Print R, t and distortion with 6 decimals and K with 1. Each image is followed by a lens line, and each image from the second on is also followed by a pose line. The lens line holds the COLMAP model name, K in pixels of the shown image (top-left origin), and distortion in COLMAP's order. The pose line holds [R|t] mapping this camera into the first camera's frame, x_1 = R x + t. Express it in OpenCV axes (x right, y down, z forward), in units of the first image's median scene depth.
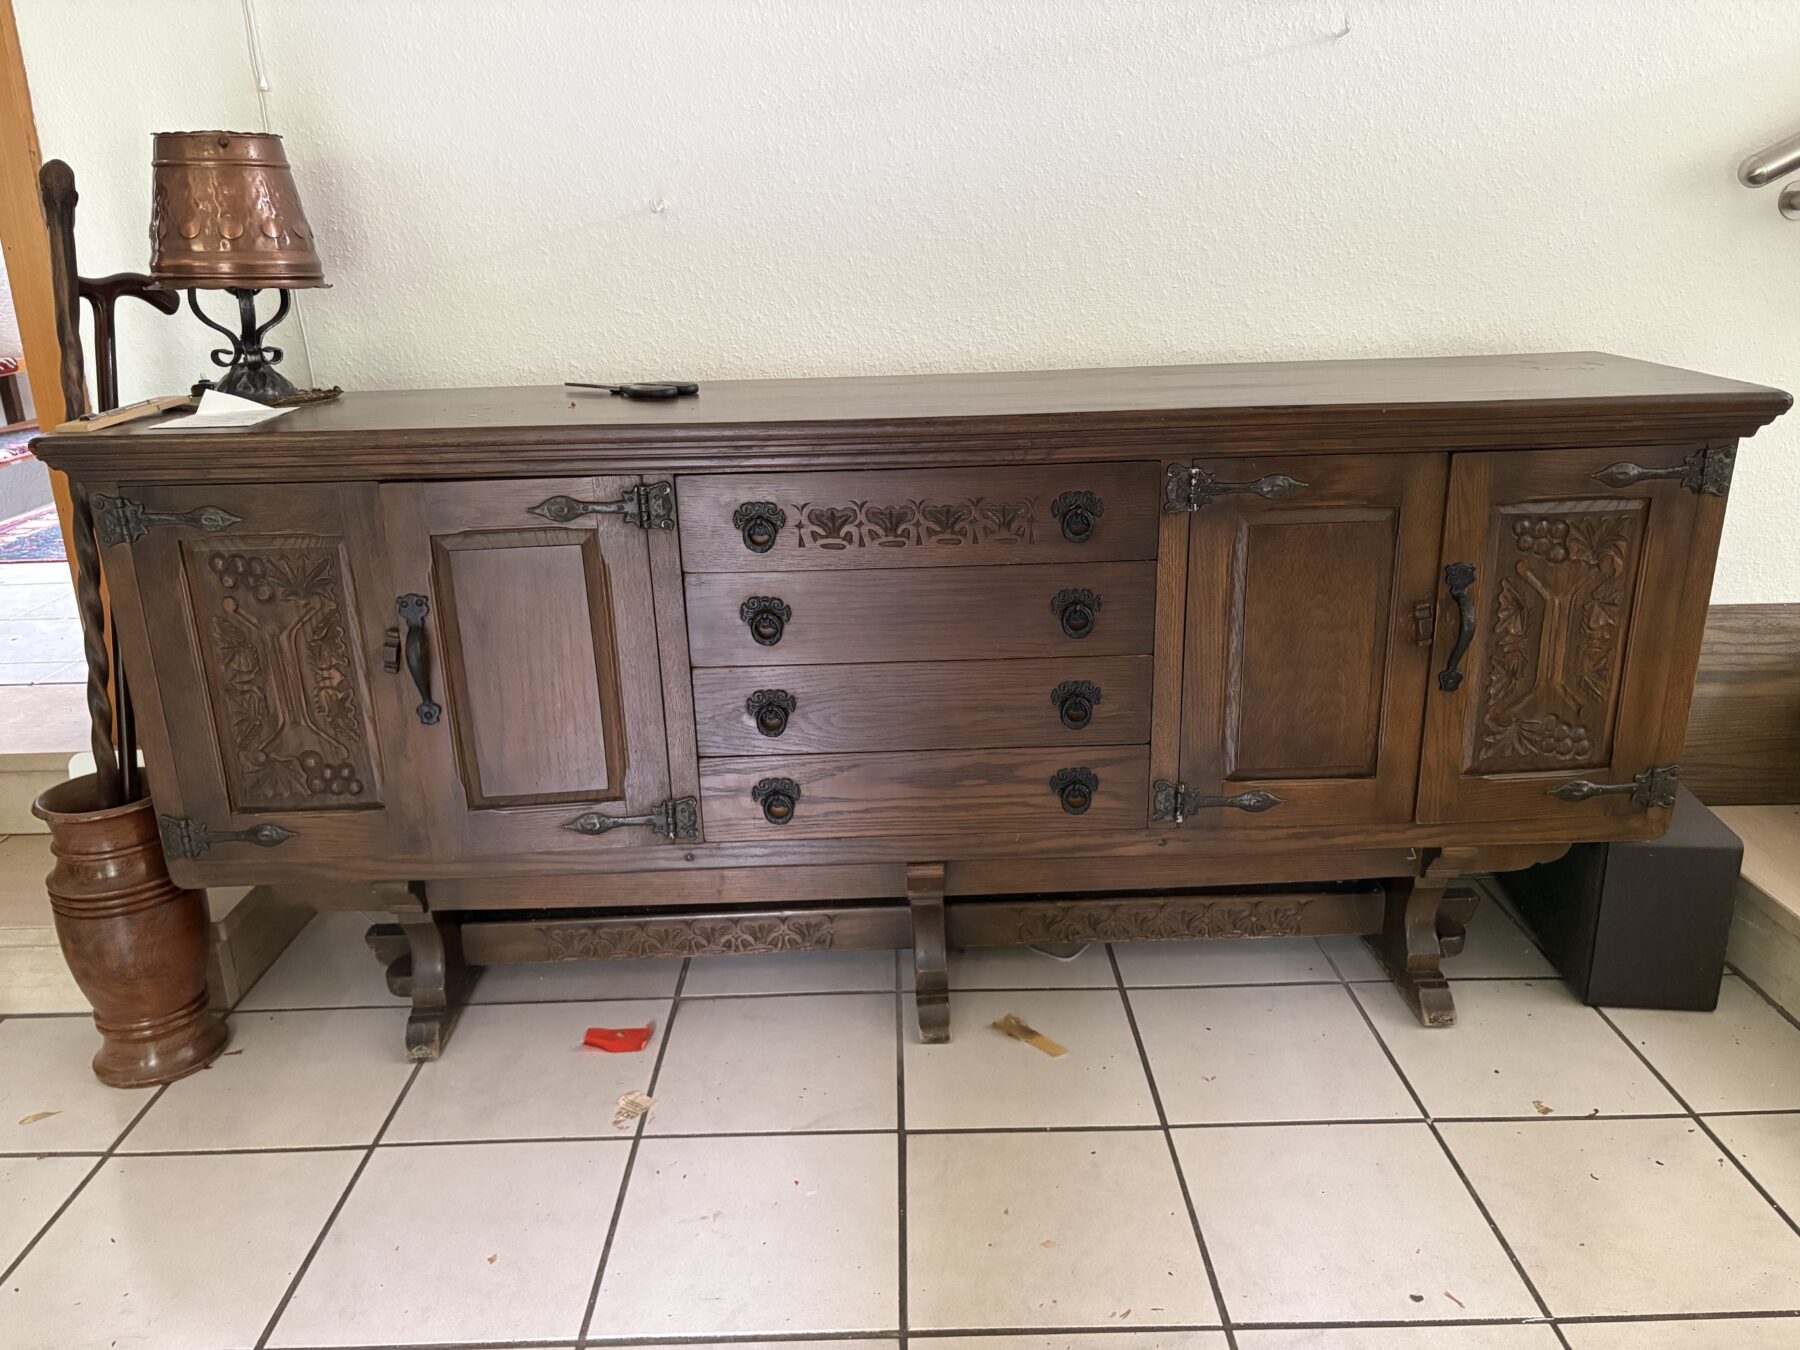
lens RADIAL K [[1377.6, 0, 902.0], [0, 1377.6, 673.5], [0, 0, 1]] dist [0.037736, -0.053641]
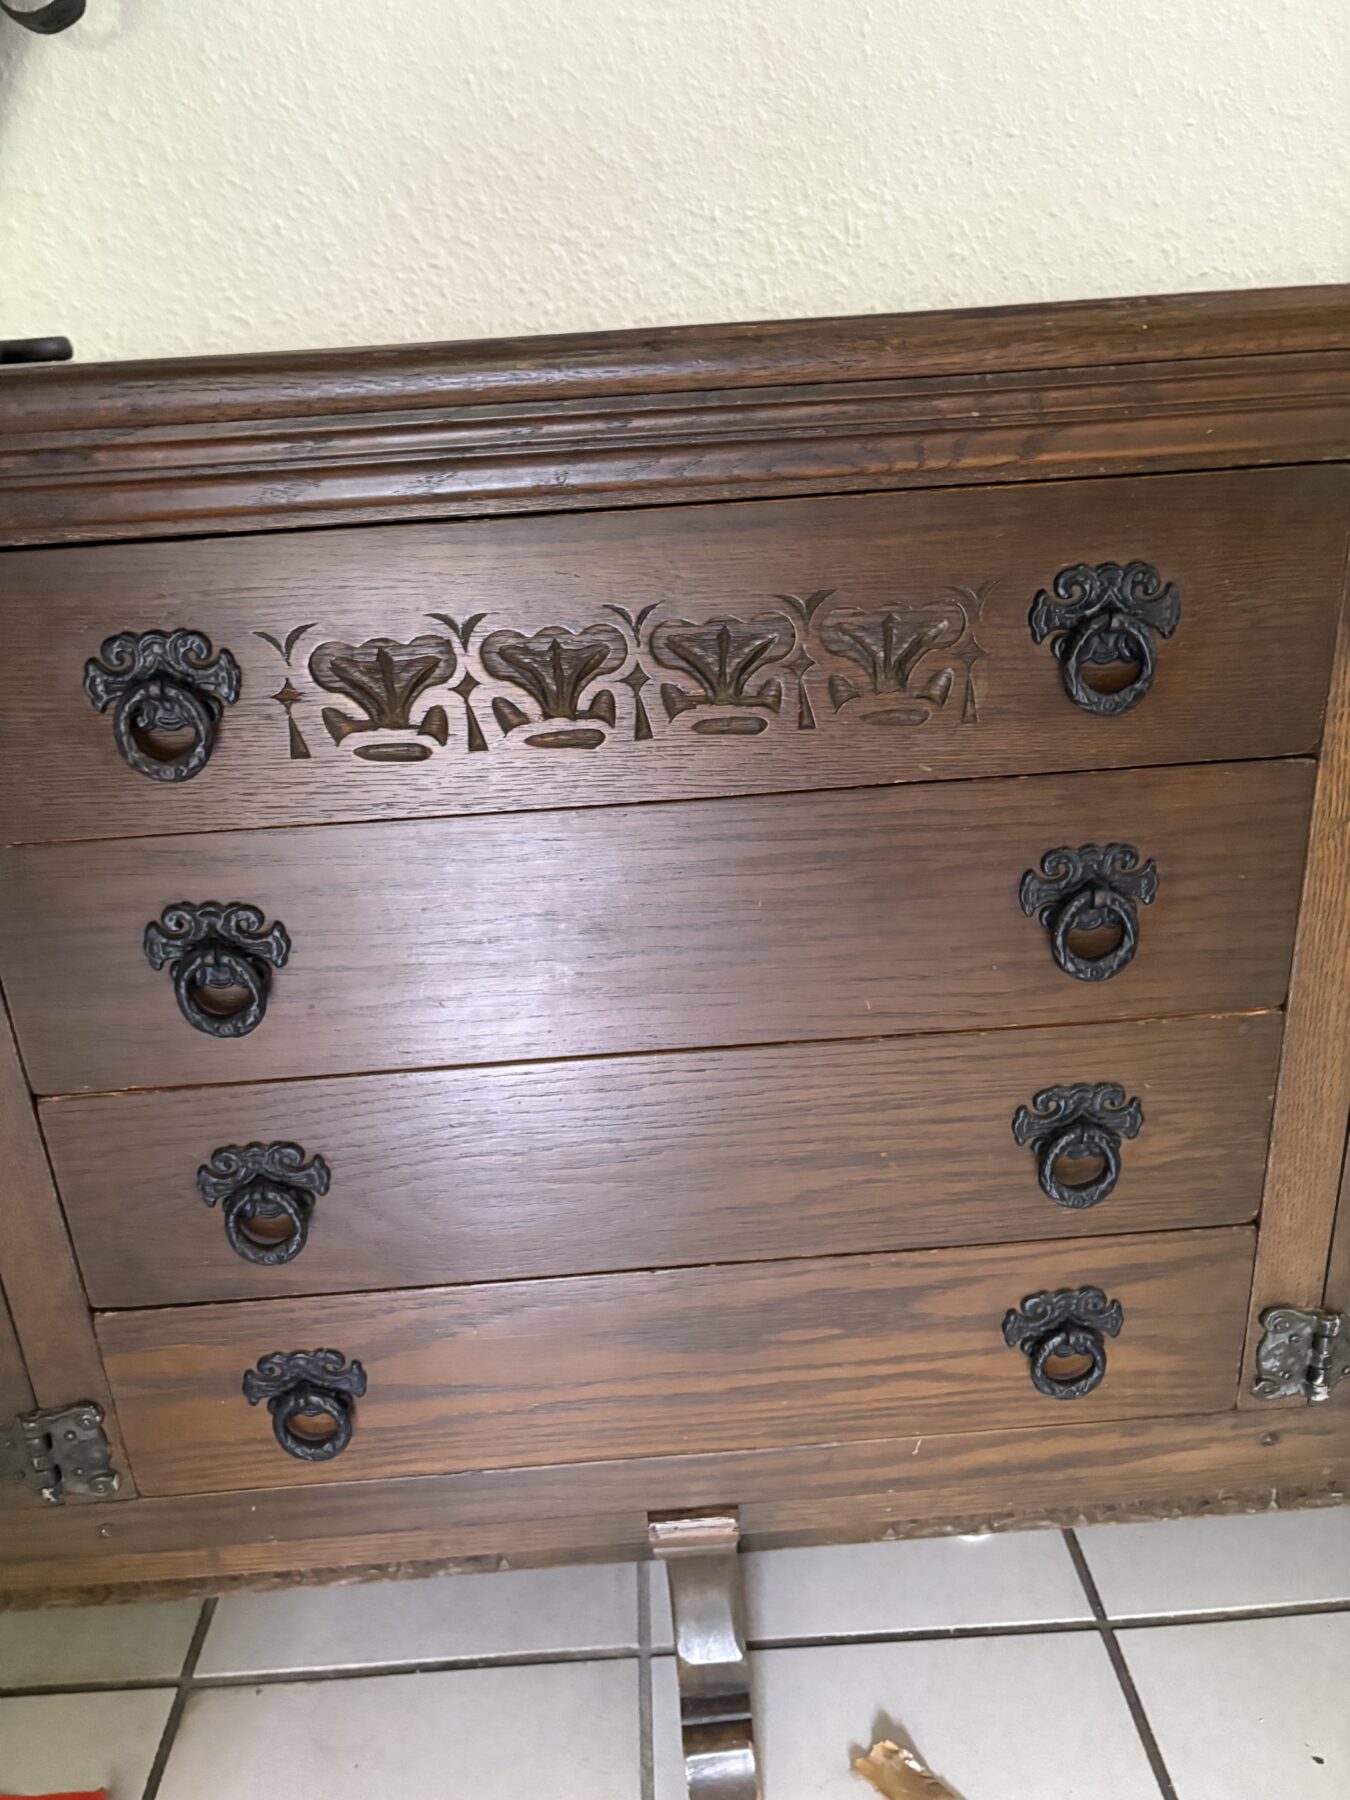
lens RADIAL K [[1377.6, 0, 671.9], [0, 1377.6, 904.3], [0, 0, 1]] dist [0.037736, -0.053641]
pose [[0.999102, -0.039488, 0.015347, 0.012617], [0.038404, 0.997116, 0.065452, -0.073180], [-0.017887, -0.064804, 0.997738, 0.642760]]
